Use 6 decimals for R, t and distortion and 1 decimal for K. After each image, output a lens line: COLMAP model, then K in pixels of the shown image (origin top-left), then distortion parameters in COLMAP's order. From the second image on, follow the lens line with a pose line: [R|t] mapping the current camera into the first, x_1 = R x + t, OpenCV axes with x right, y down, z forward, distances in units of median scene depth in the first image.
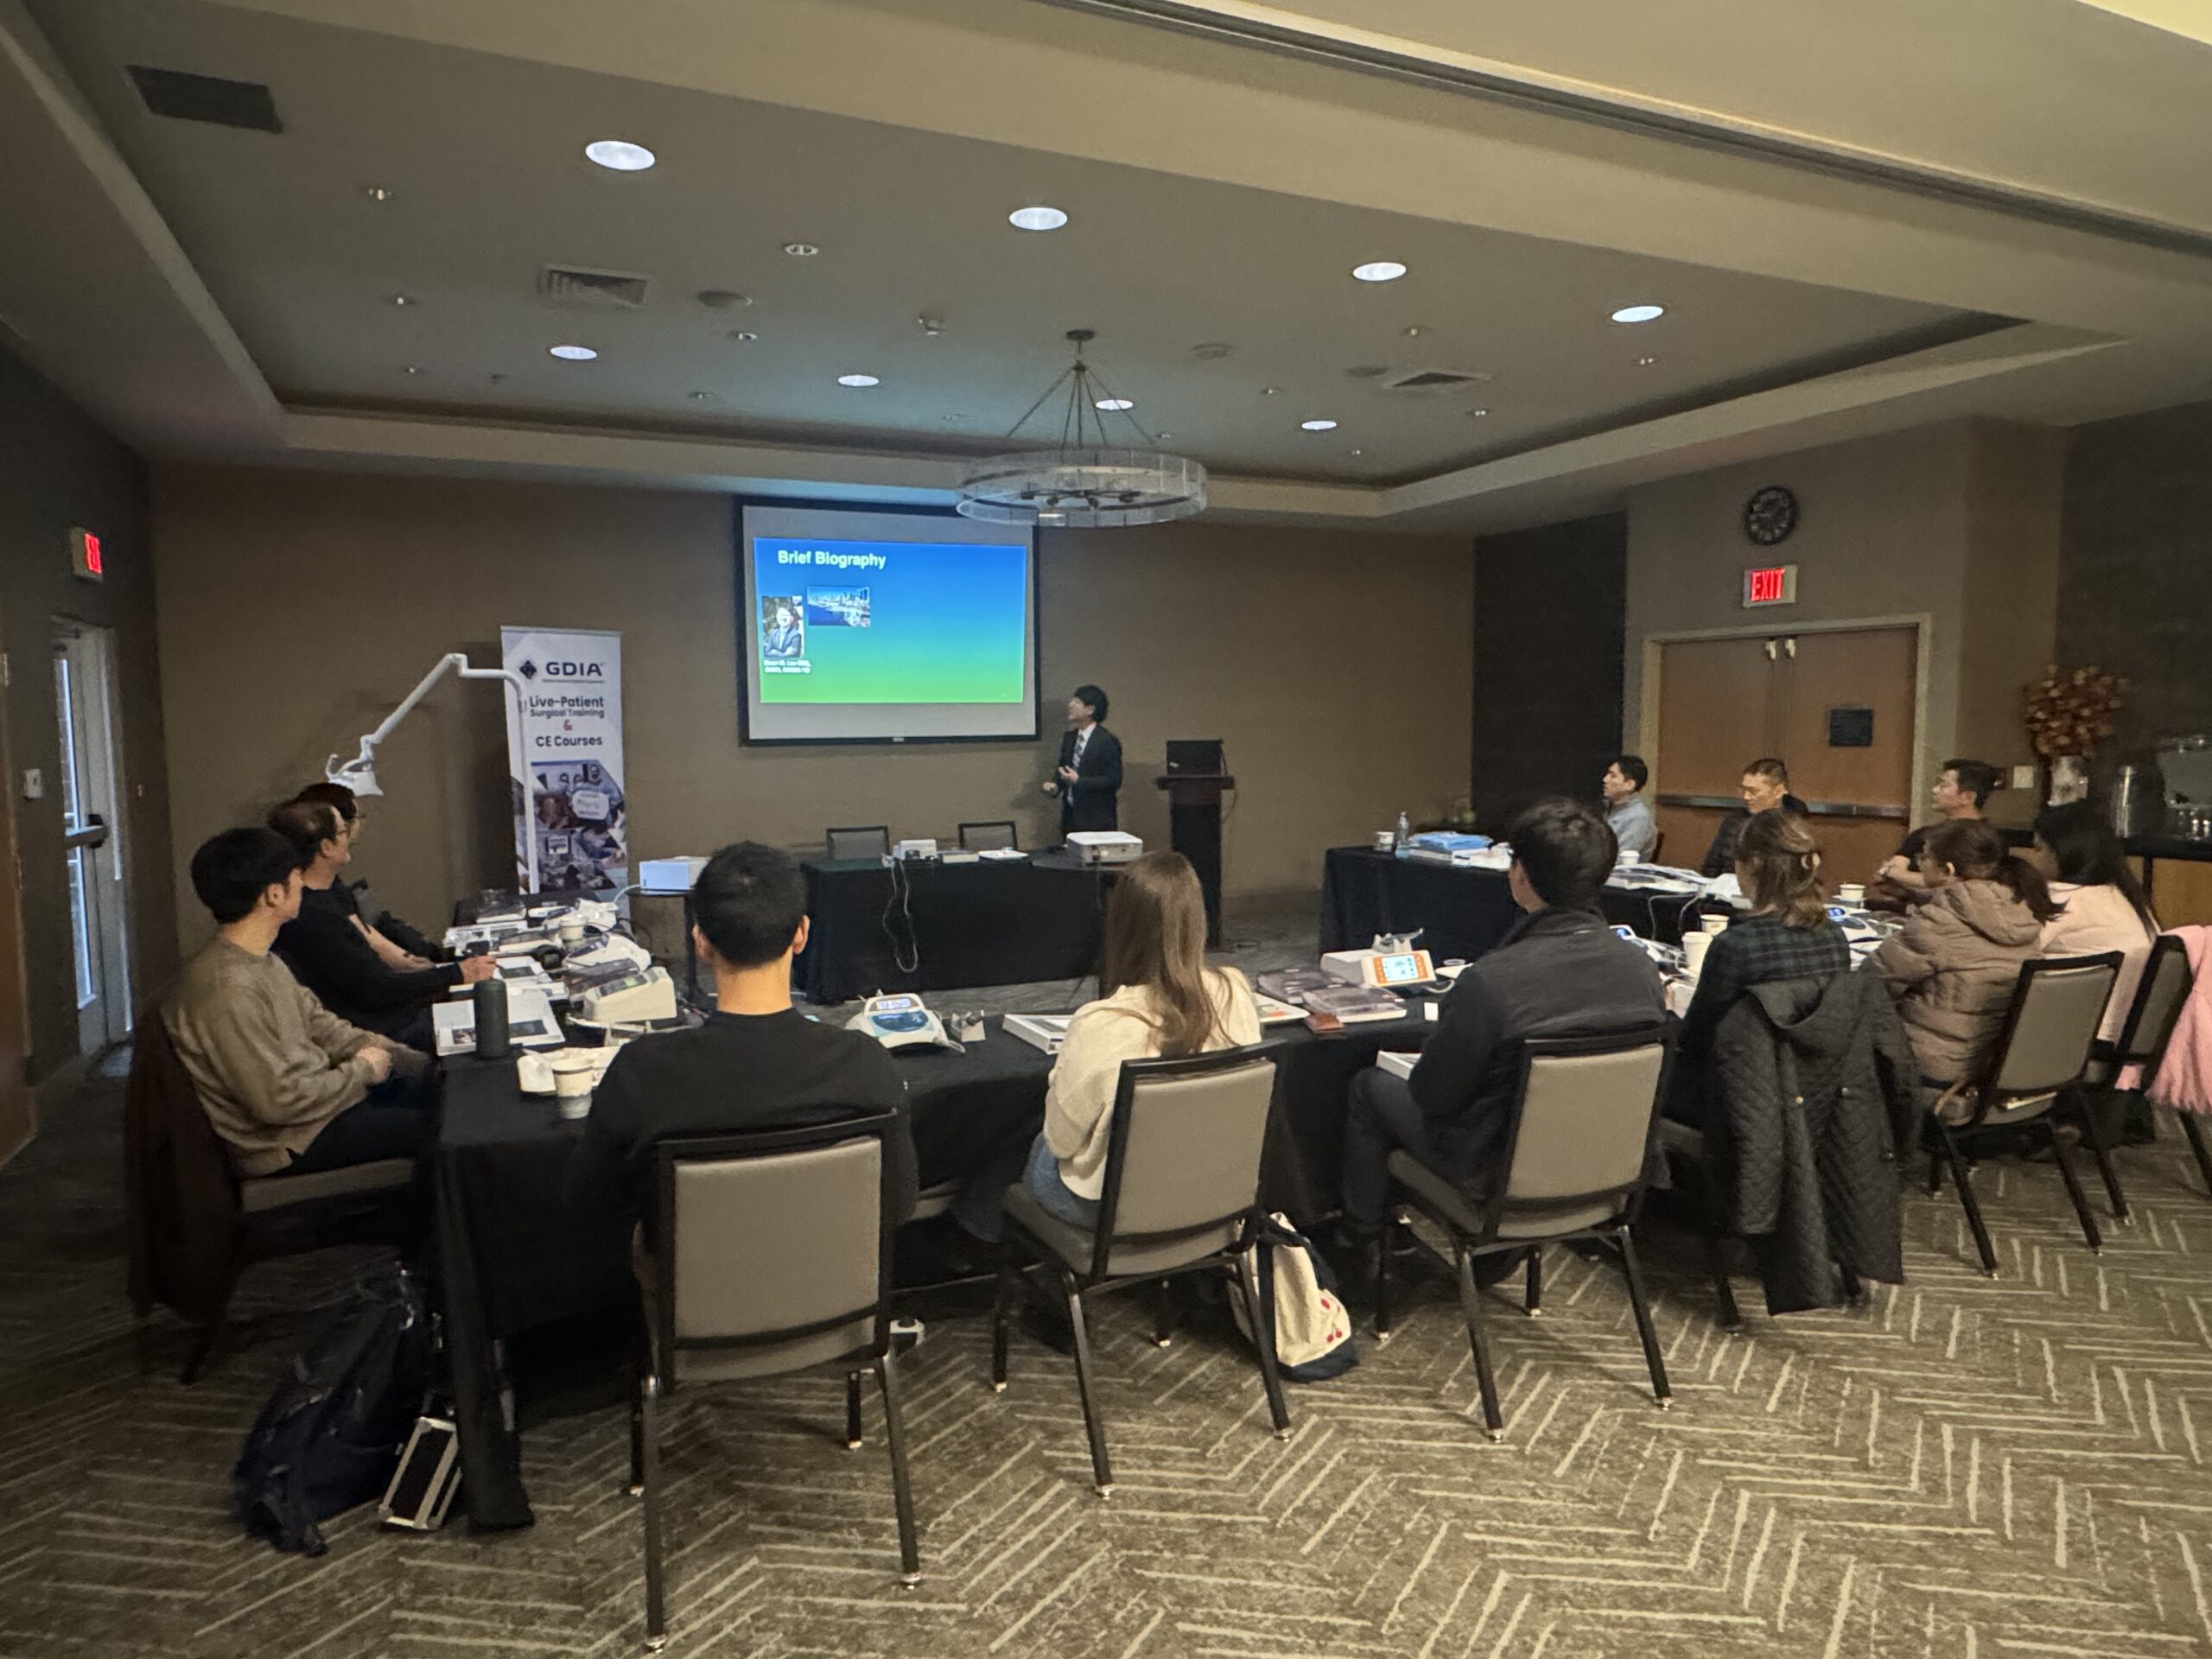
lens RADIAL K [[1372.8, 0, 1101.3], [0, 1372.8, 829.6], [0, 0, 1]] dist [-0.005076, -0.002846]
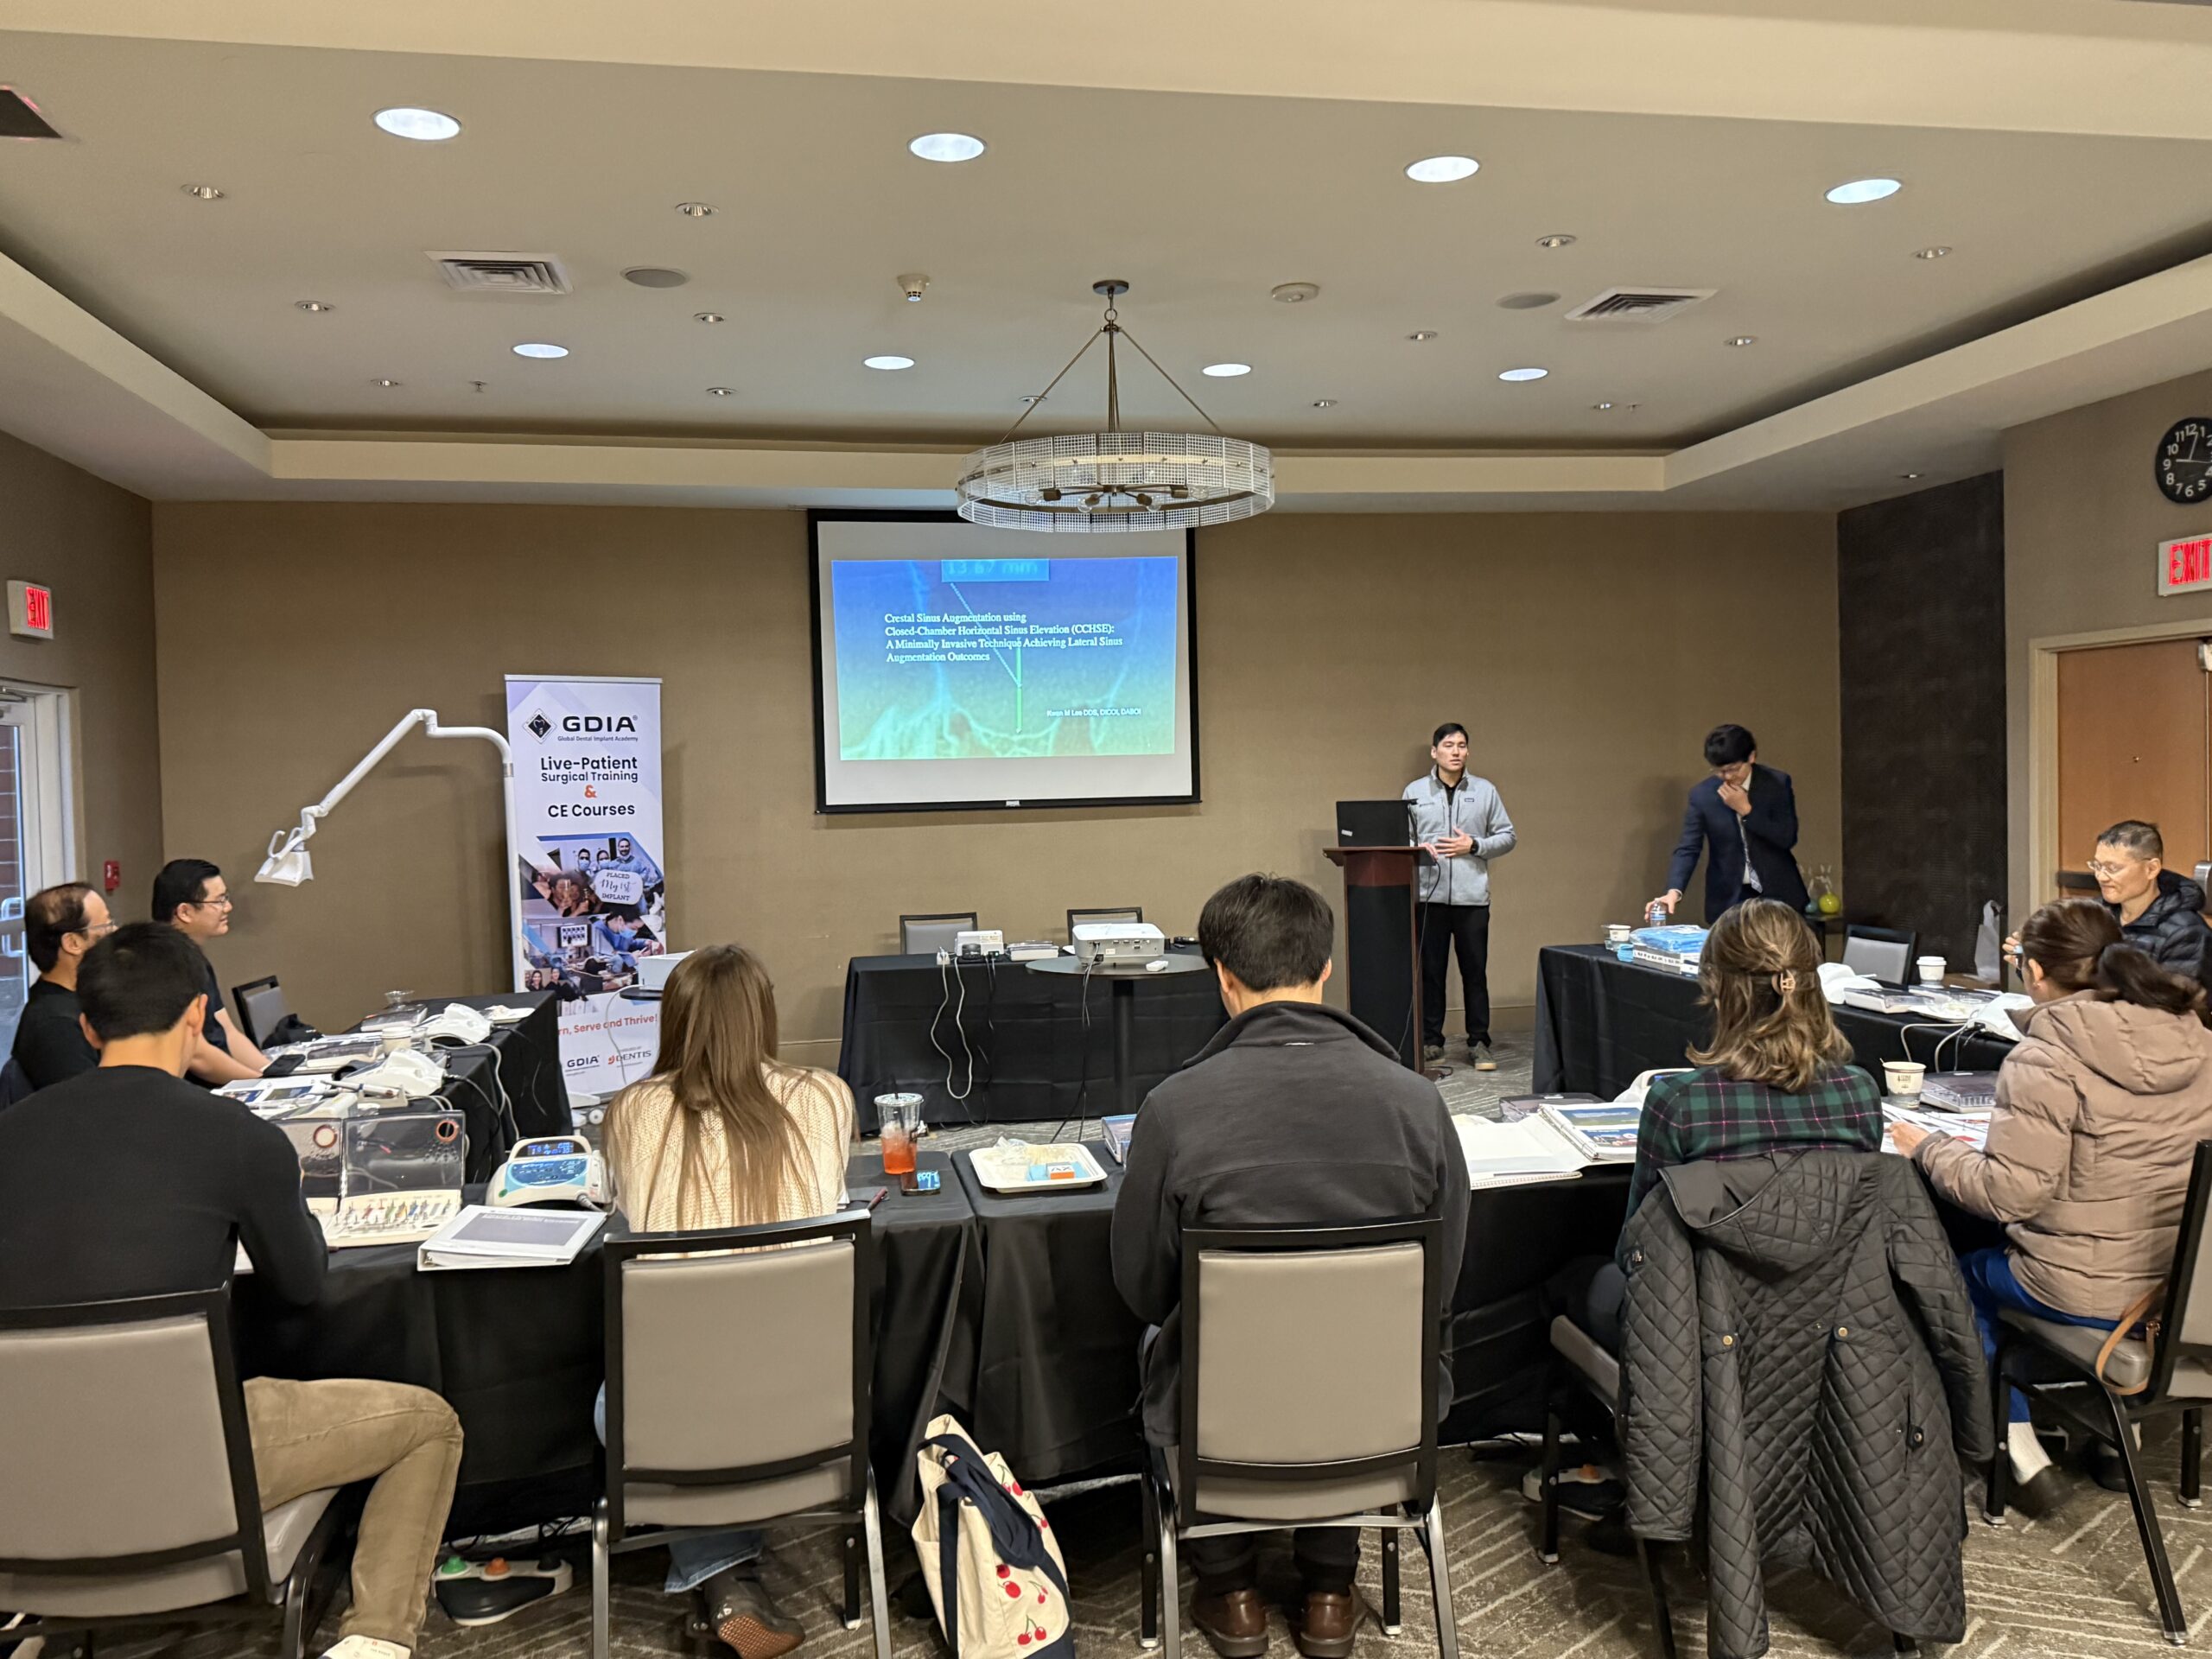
lens RADIAL K [[1749.0, 0, 1117.0], [0, 1749.0, 816.5], [0, 0, 1]] dist [0.153294, -0.270857]
pose [[0.972242, -0.008938, -0.233808, 0.177798], [-0.003750, 0.998547, -0.053764, -0.004237], [0.233948, 0.053149, 0.970795, 0.031250]]
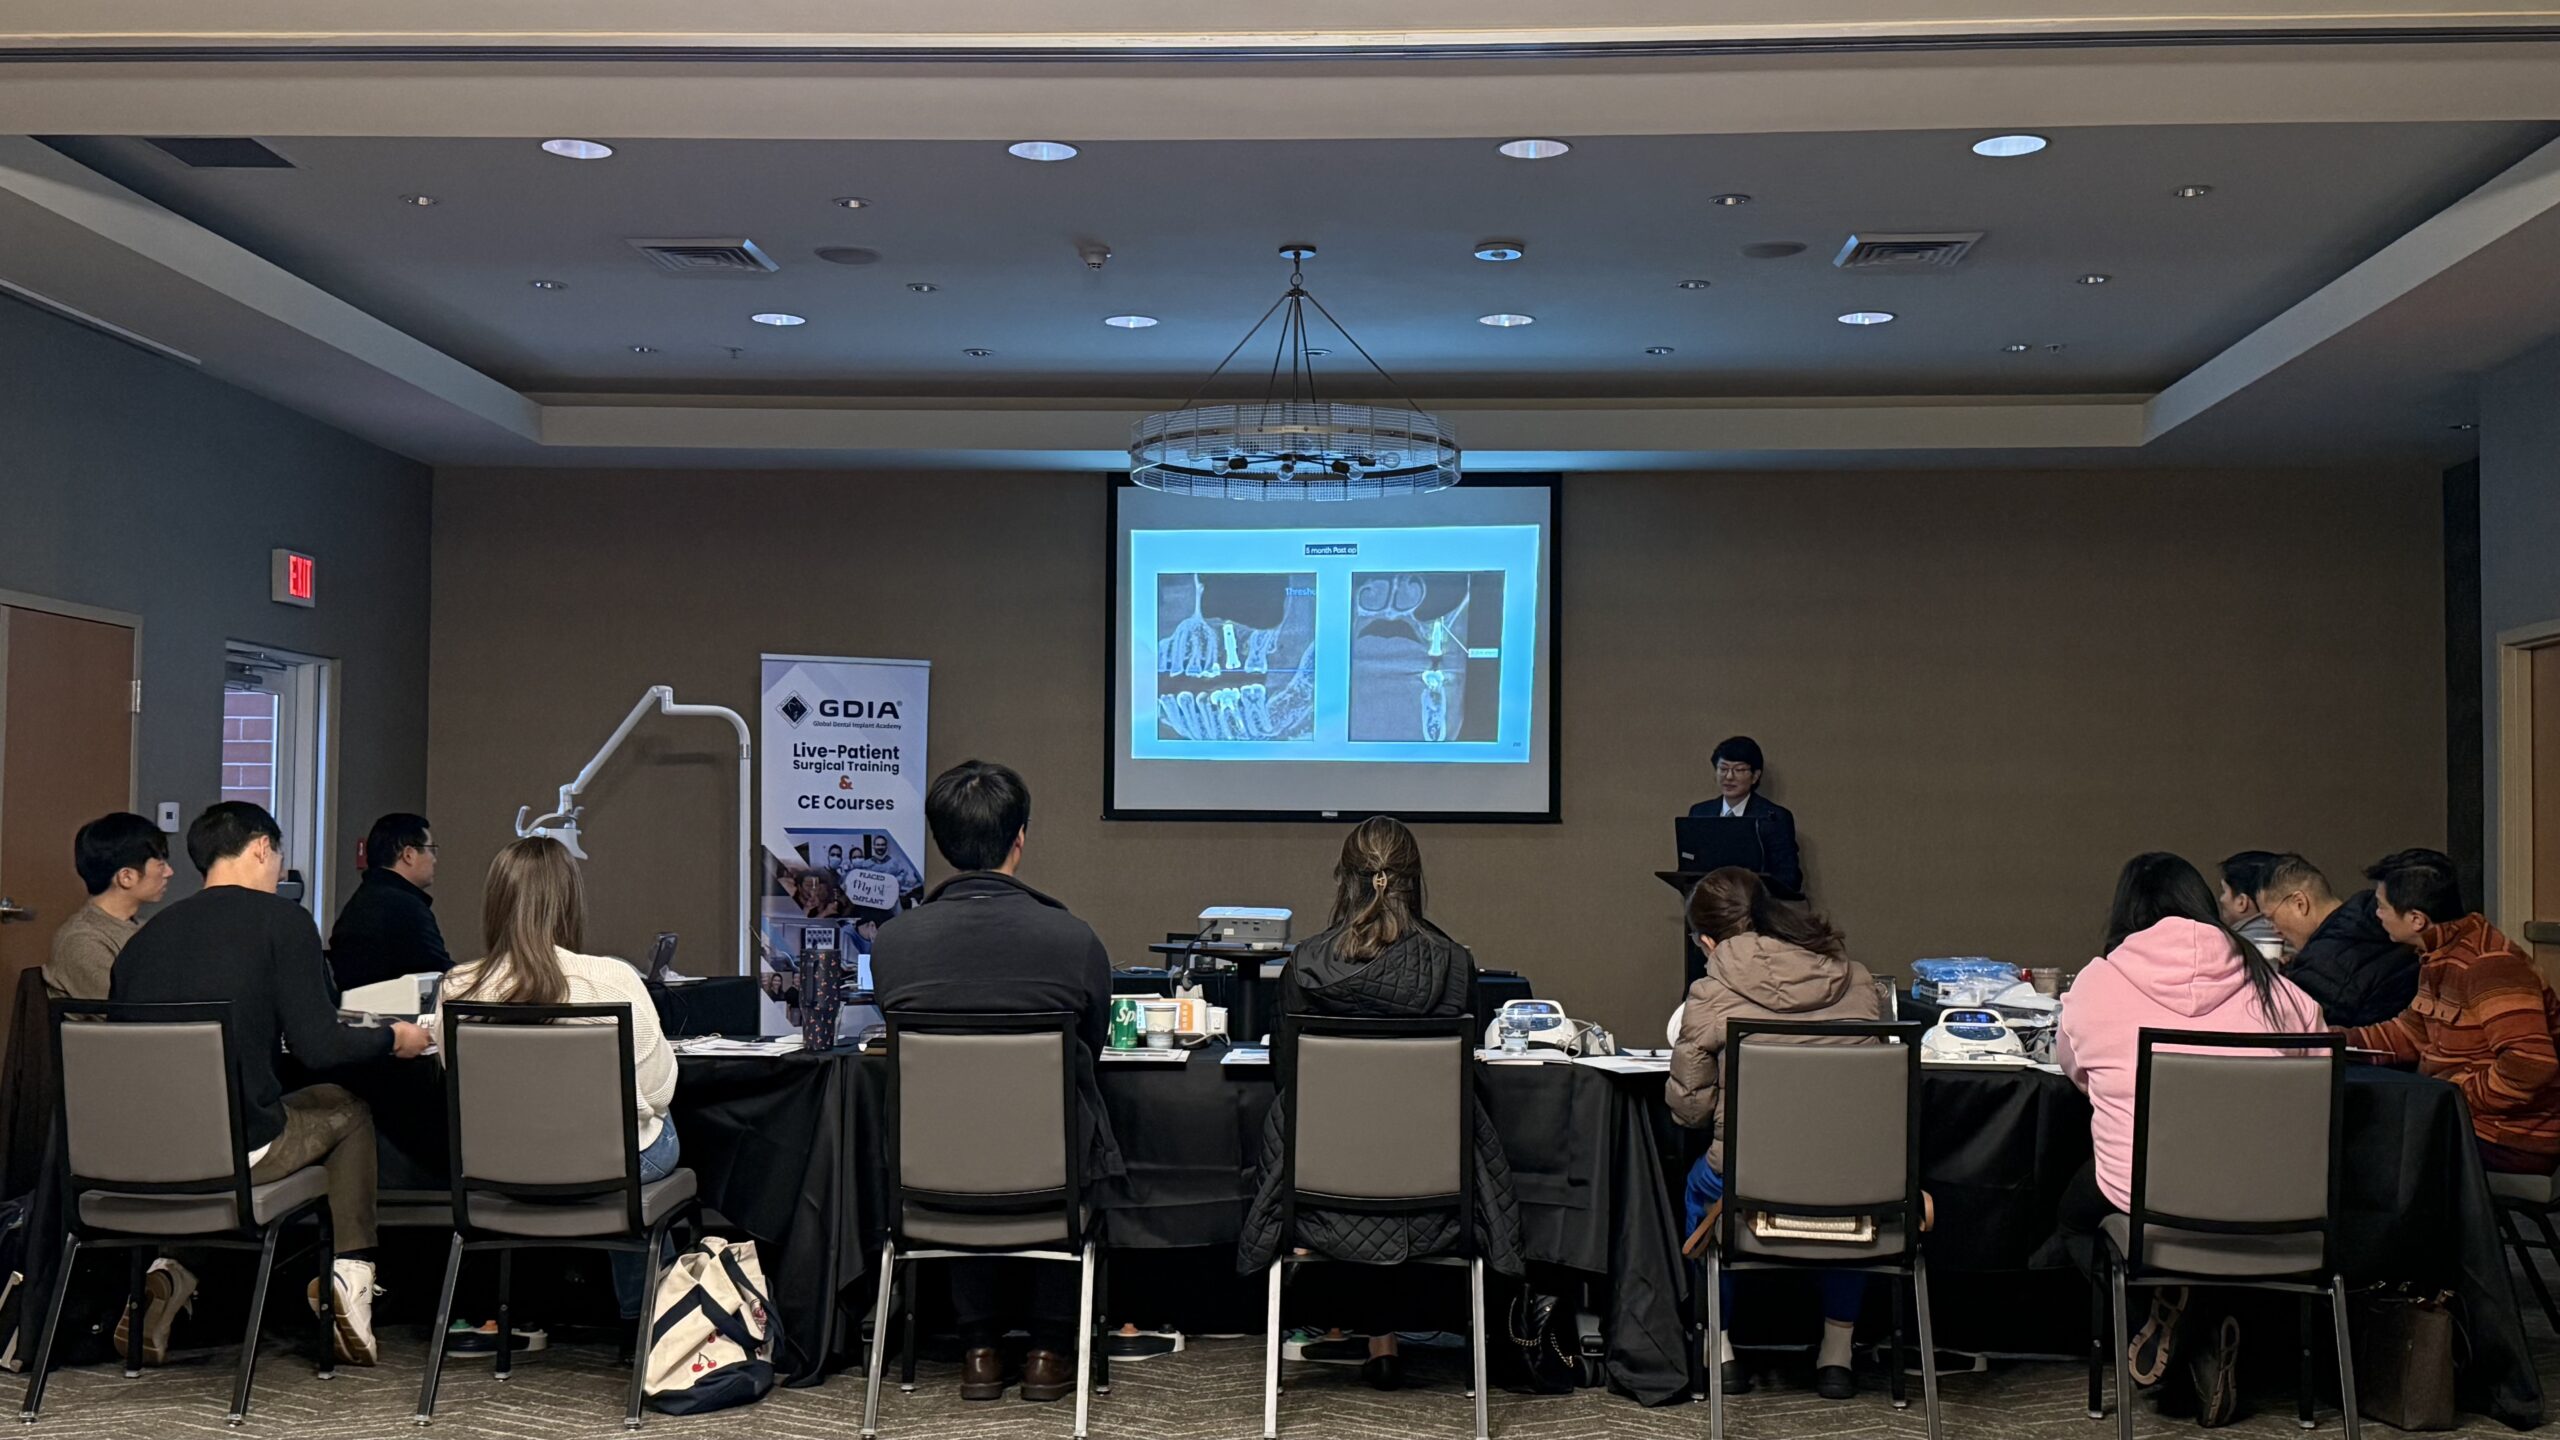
lens RADIAL K [[2705.4, 0, 1276.7], [0, 2705.4, 734.3], [0, 0, 1]] dist [0.125726, 0.008477]
pose [[0.886781, -0.005533, -0.462157, 0.531123], [-0.053897, 0.991869, -0.115291, 0.059640], [0.459036, 0.127146, 0.879272, -0.224267]]
